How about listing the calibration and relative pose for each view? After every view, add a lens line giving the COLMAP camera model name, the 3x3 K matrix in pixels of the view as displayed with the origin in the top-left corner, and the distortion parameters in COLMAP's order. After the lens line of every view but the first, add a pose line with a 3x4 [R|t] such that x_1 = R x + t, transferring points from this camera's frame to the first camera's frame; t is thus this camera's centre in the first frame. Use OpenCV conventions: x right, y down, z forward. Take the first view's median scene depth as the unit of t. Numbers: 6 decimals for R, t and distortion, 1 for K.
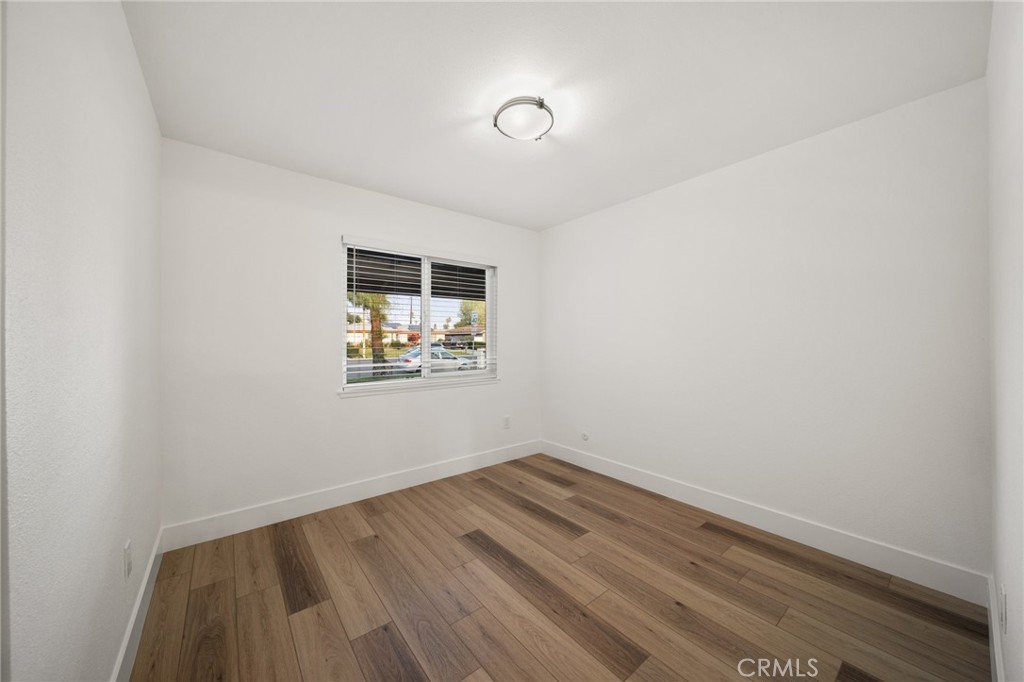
lens RADIAL K [[359.3, 0, 513.1], [0, 359.3, 340.5], [0, 0, 1]] dist [-0.002519, -0.000505]
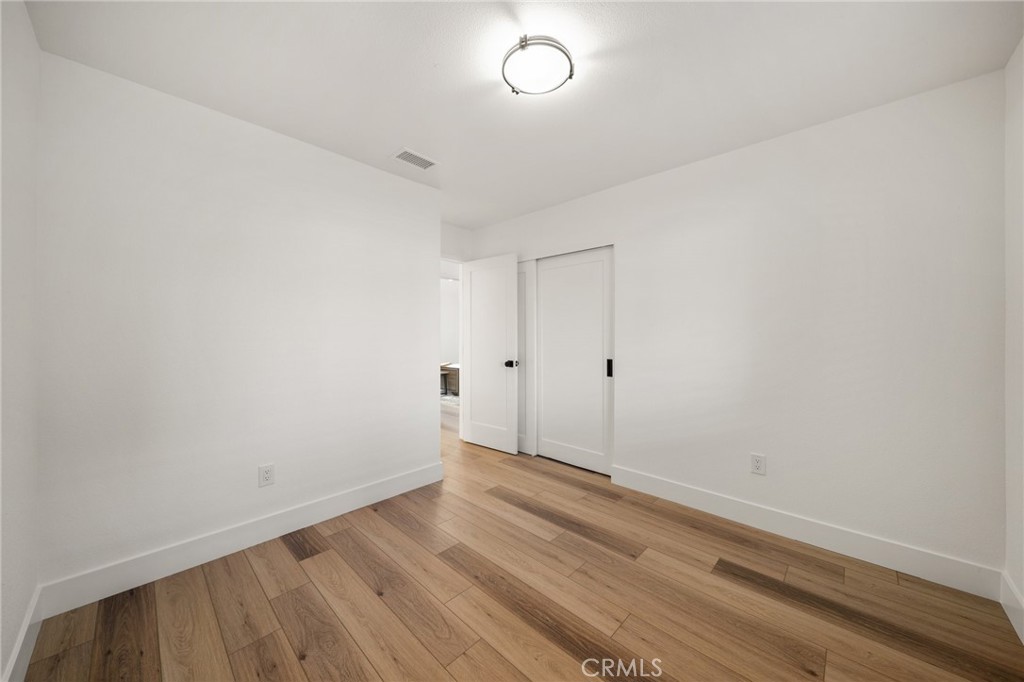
lens RADIAL K [[359.3, 0, 510.4], [0, 359.3, 337.0], [0, 0, 1]] dist [-0.002519, -0.000505]
pose [[-0.990762, 0.004583, -0.135533, 0.212195], [0.003977, 0.999981, 0.004738, 0.007353], [0.135552, 0.004155, -0.990762, 1.862822]]
